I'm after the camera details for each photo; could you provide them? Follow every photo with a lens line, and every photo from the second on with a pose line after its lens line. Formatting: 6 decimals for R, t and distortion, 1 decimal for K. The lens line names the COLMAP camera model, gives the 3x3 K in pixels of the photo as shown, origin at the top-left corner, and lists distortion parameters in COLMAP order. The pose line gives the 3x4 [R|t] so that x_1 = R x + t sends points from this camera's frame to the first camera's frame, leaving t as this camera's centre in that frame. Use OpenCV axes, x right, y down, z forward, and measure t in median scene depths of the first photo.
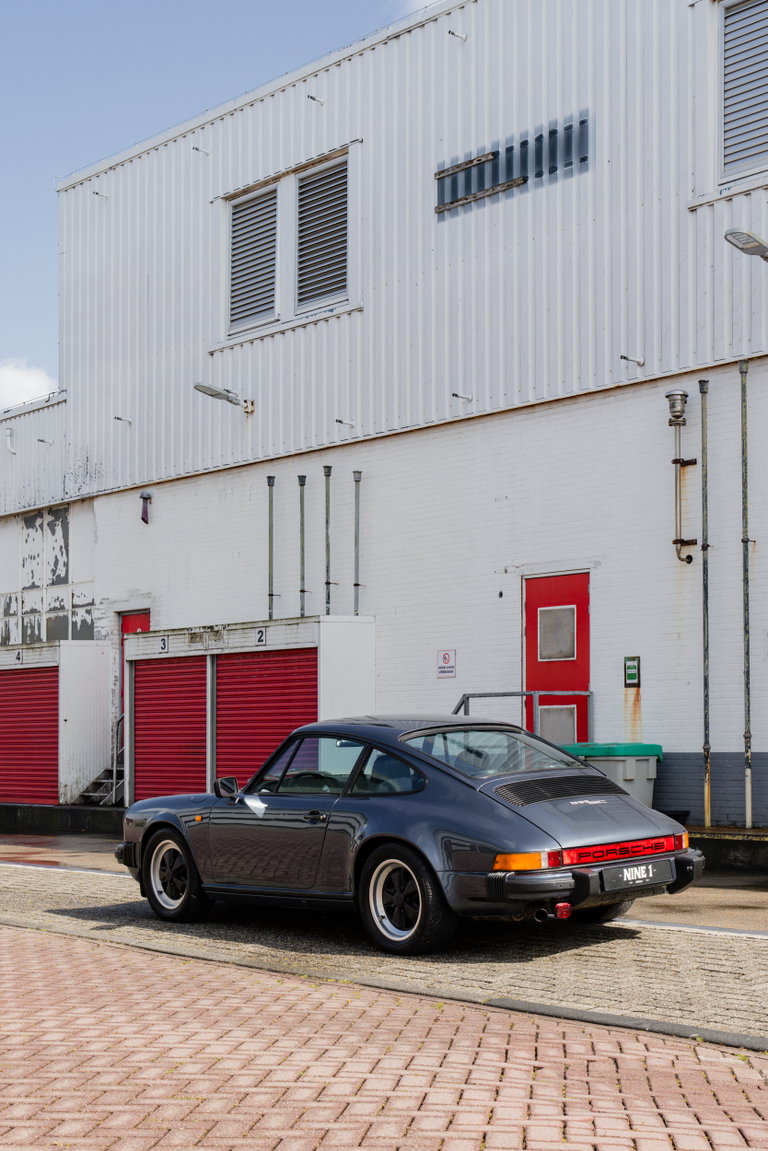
lens RADIAL K [[1664.3, 0, 491.0], [0, 1664.3, 747.9], [0, 0, 1]] dist [0.009541, 0.014840]
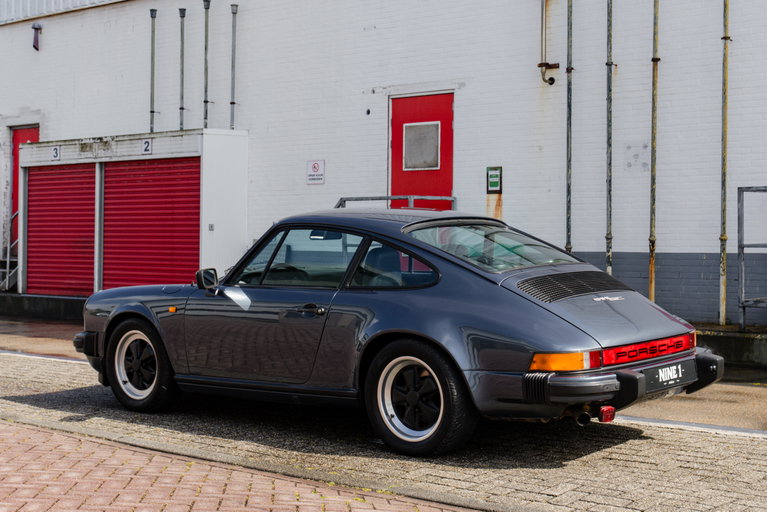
lens RADIAL K [[1247.9, 0, 338.2], [0, 1247.9, 254.7], [0, 0, 1]] dist [0.025954, -0.026406]
pose [[0.997347, 0.012976, 0.071625, -0.086862], [-0.013281, 0.999905, 0.003785, 0.003659], [-0.071569, -0.004726, 0.997424, 0.165481]]
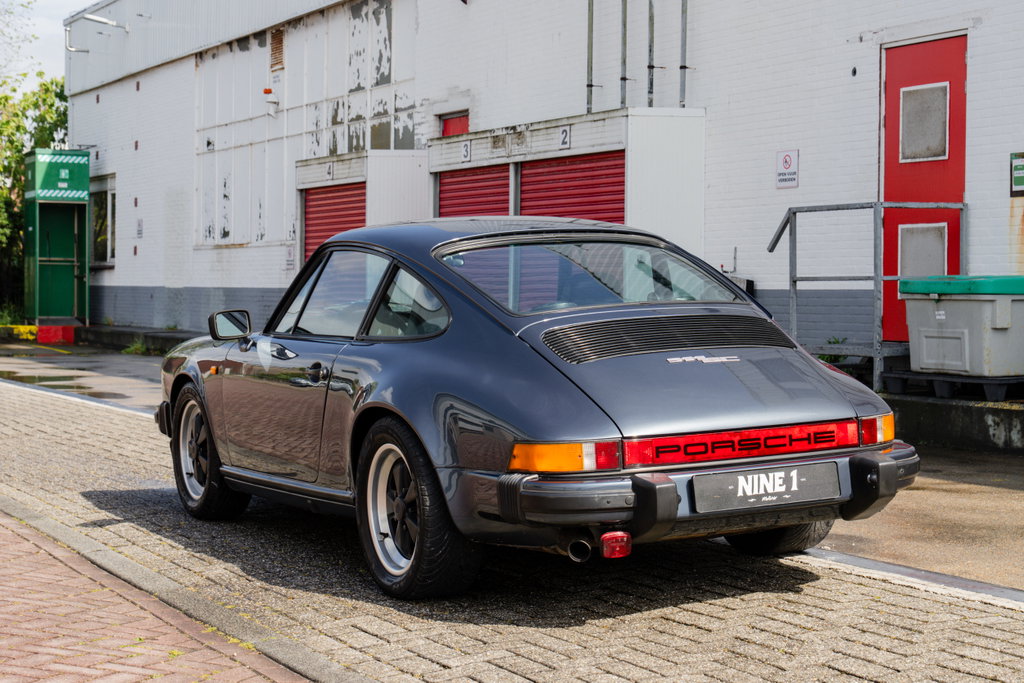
lens RADIAL K [[1862.1, 0, 511.5], [0, 1862.1, 338.8], [0, 0, 1]] dist [0.025580, 0.077936]
pose [[0.961701, 0.018641, -0.273466, 0.100235], [-0.011577, 0.999557, 0.027424, 0.004546], [0.273856, -0.023208, 0.961491, 0.198117]]
